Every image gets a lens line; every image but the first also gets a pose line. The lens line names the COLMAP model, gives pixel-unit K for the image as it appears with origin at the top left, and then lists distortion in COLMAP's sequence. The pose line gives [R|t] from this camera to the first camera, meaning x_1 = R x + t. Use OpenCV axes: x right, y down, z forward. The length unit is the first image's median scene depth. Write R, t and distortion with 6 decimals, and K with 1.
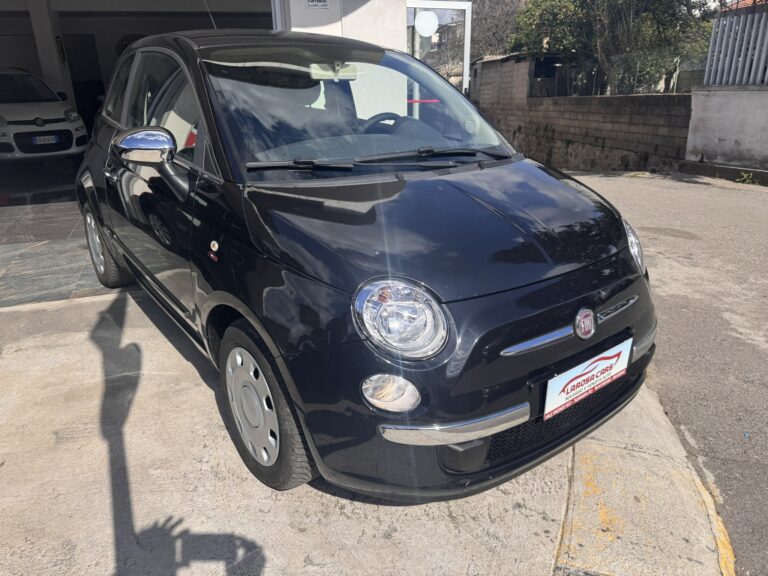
lens RADIAL K [[552.7, 0, 384.7], [0, 552.7, 278.2], [0, 0, 1]] dist [0.000672, -0.006847]
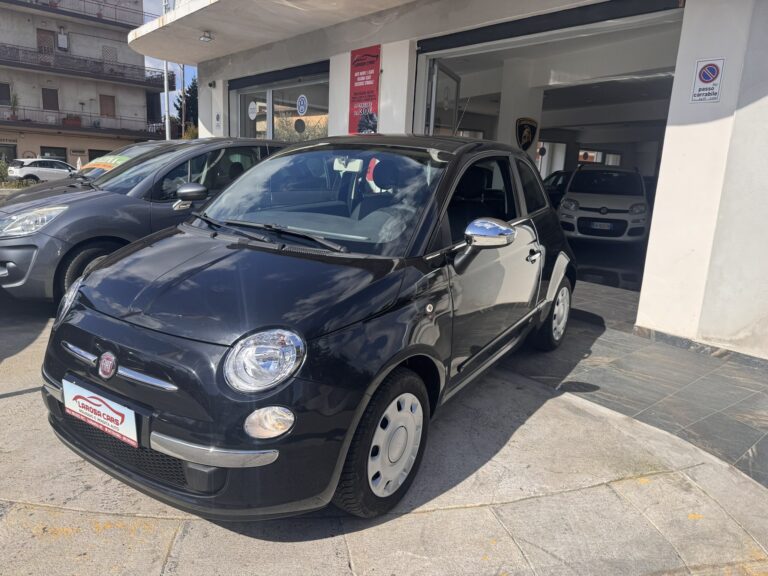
lens RADIAL K [[548.4, 0, 384.0], [0, 548.4, 288.0], [0, 0, 1]] dist [0.006871, -0.007921]
pose [[0.338089, 0.230104, -0.912550, 0.303108], [-0.364833, 0.925870, 0.098296, -0.076819], [0.867521, 0.299696, 0.396976, 0.190121]]
